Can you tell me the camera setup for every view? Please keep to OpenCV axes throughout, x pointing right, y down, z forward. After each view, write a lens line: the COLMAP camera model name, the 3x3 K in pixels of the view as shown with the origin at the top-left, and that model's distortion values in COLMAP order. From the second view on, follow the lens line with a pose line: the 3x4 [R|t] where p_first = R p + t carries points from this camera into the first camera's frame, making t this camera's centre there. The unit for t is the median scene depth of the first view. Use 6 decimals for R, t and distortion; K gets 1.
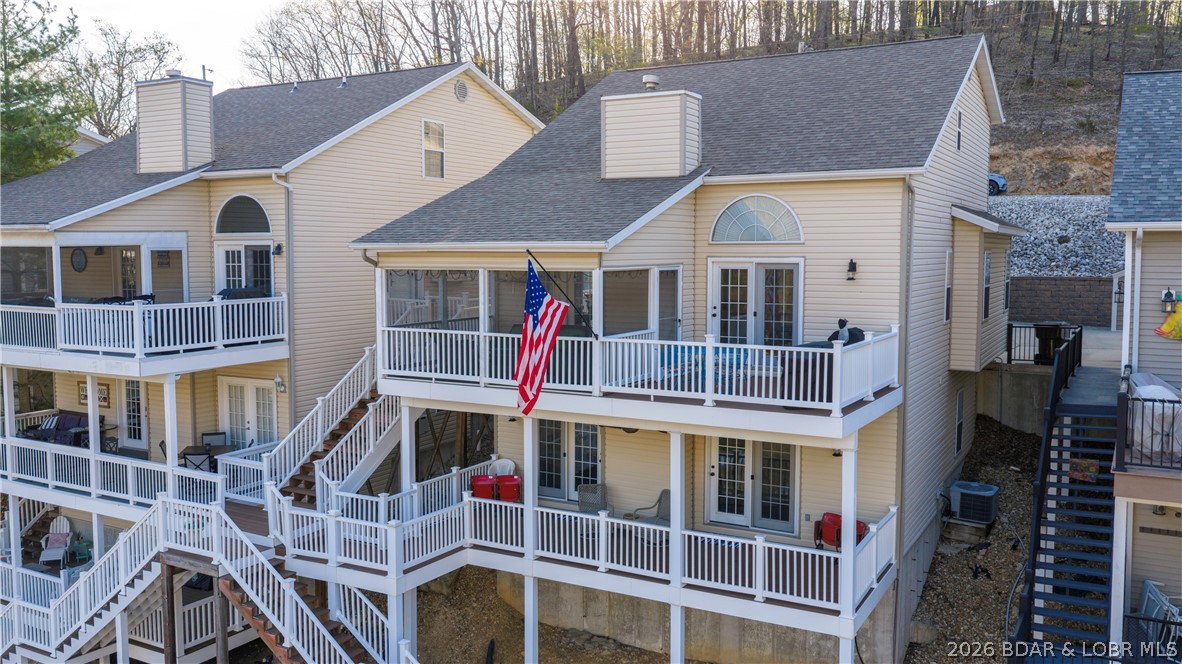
lens RADIAL K [[974.1, 0, 591.0], [0, 974.1, 332.0], [0, 0, 1]] dist [0.027287, -0.059368]
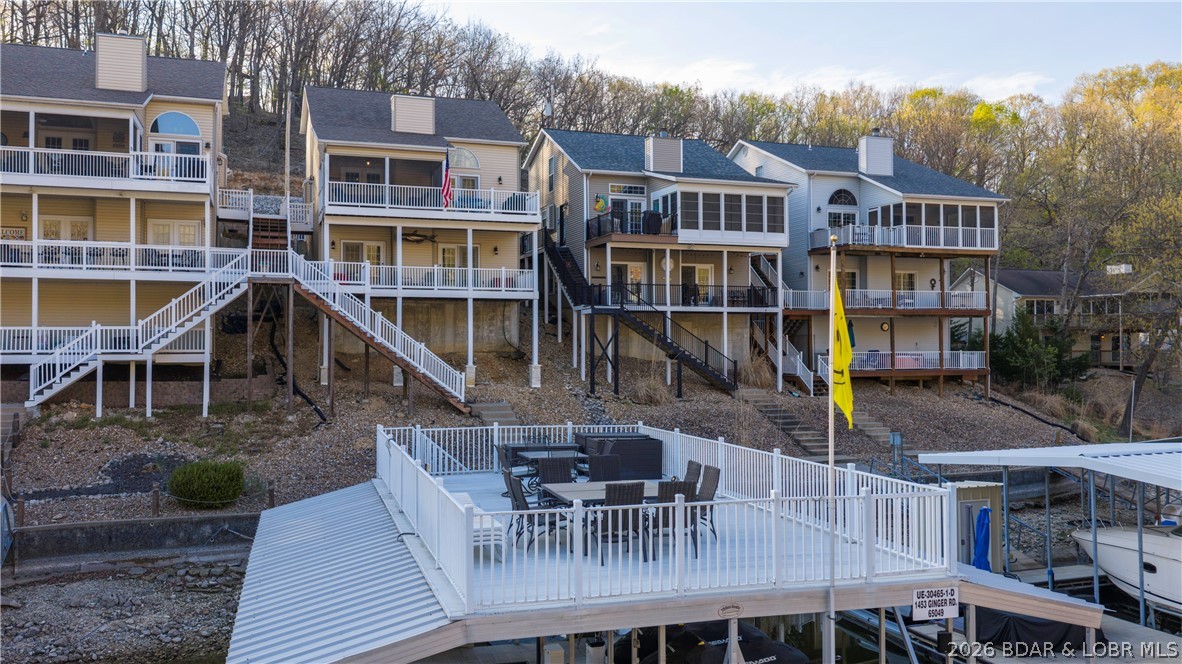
lens RADIAL K [[974.1, 0, 591.0], [0, 974.1, 332.0], [0, 0, 1]] dist [0.027287, -0.059368]
pose [[0.662982, 0.010682, 0.748559, -1.425987], [0.063432, 0.995501, -0.070387, 0.507316], [-0.745943, 0.094148, 0.659322, -0.787430]]
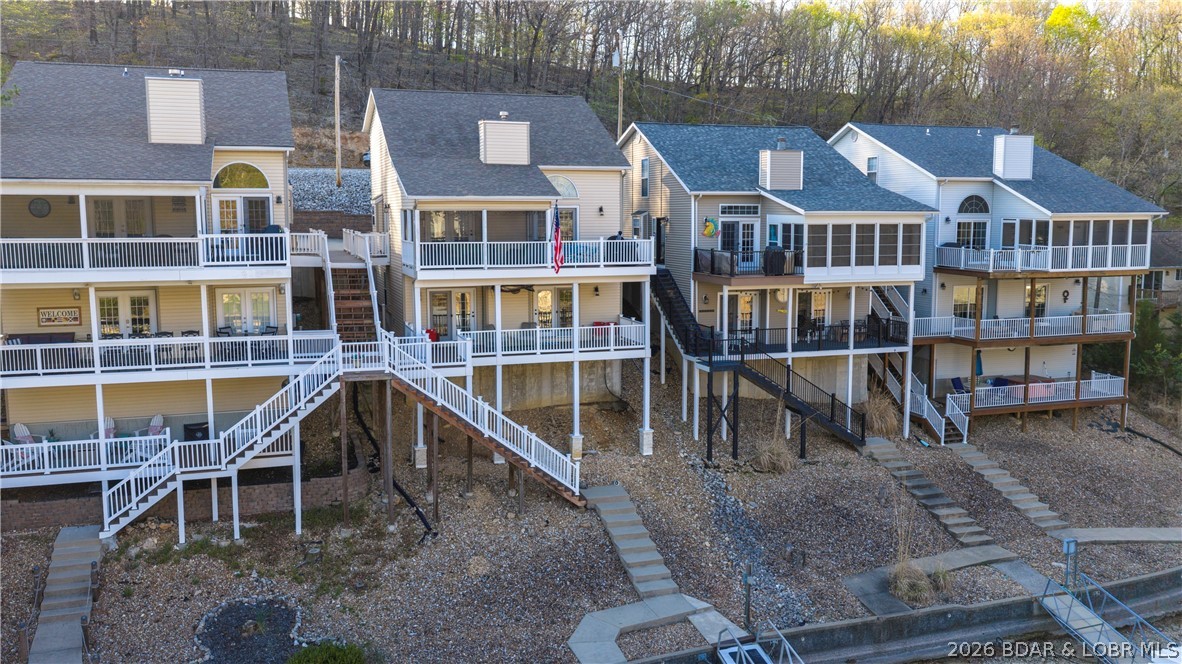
lens RADIAL K [[974.1, 0, 591.0], [0, 974.1, 332.0], [0, 0, 1]] dist [0.027287, -0.059368]
pose [[0.673645, -0.090388, 0.733507, -1.366615], [0.063368, 0.995902, 0.064526, 0.065165], [-0.736334, 0.003013, 0.676612, -0.475836]]
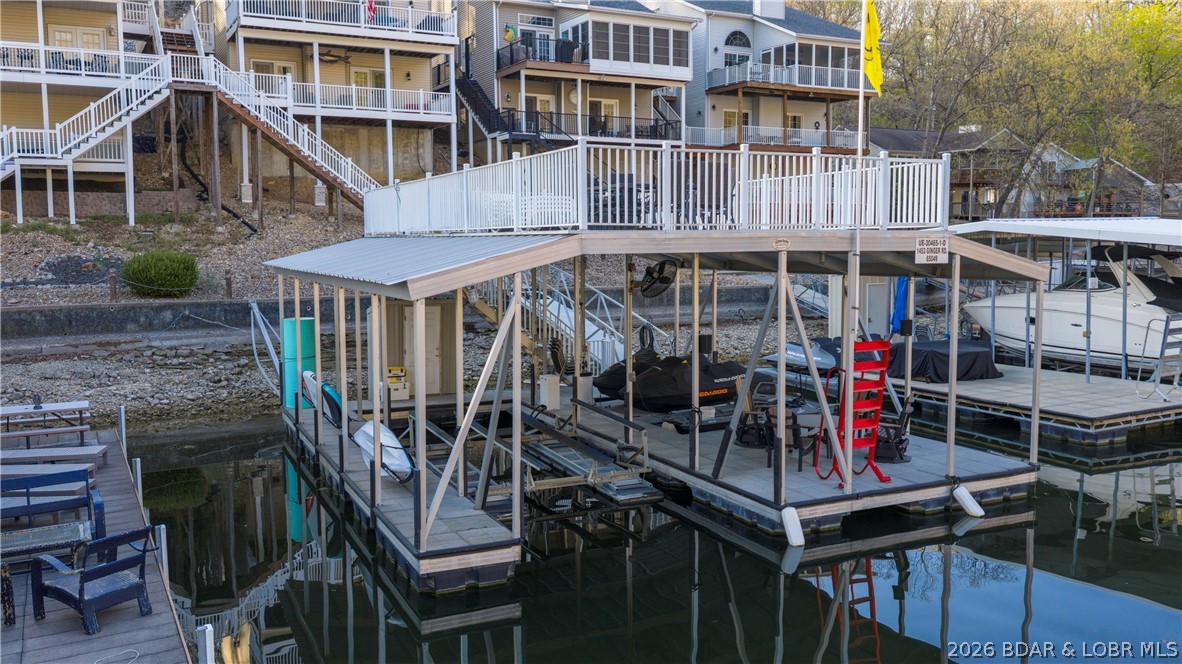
lens RADIAL K [[974.1, 0, 591.0], [0, 974.1, 332.0], [0, 0, 1]] dist [0.027287, -0.059368]
pose [[0.543131, -0.084416, 0.835393, -1.604176], [0.072913, 0.995917, 0.053232, 0.657886], [-0.836476, 0.031999, 0.547069, -0.714150]]
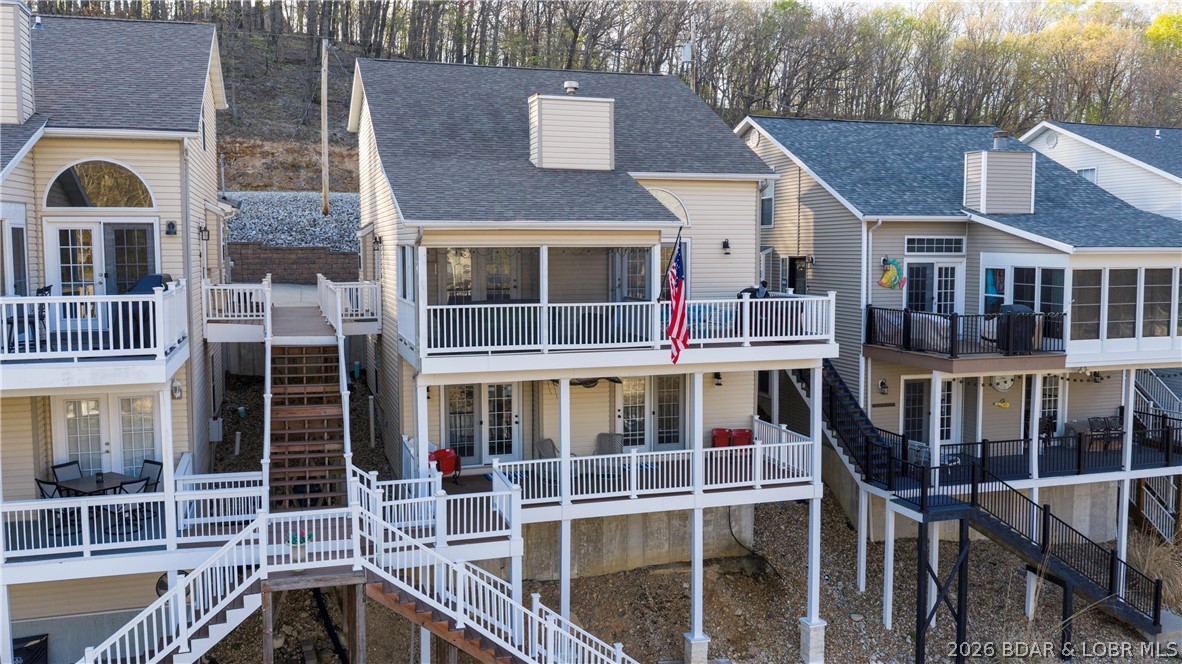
lens RADIAL K [[974.1, 0, 591.0], [0, 974.1, 332.0], [0, 0, 1]] dist [0.027287, -0.059368]
pose [[0.686543, -0.064116, 0.724256, -0.828817], [0.063324, 0.997592, 0.028286, 0.004116], [-0.724326, 0.026443, 0.688950, 0.196886]]
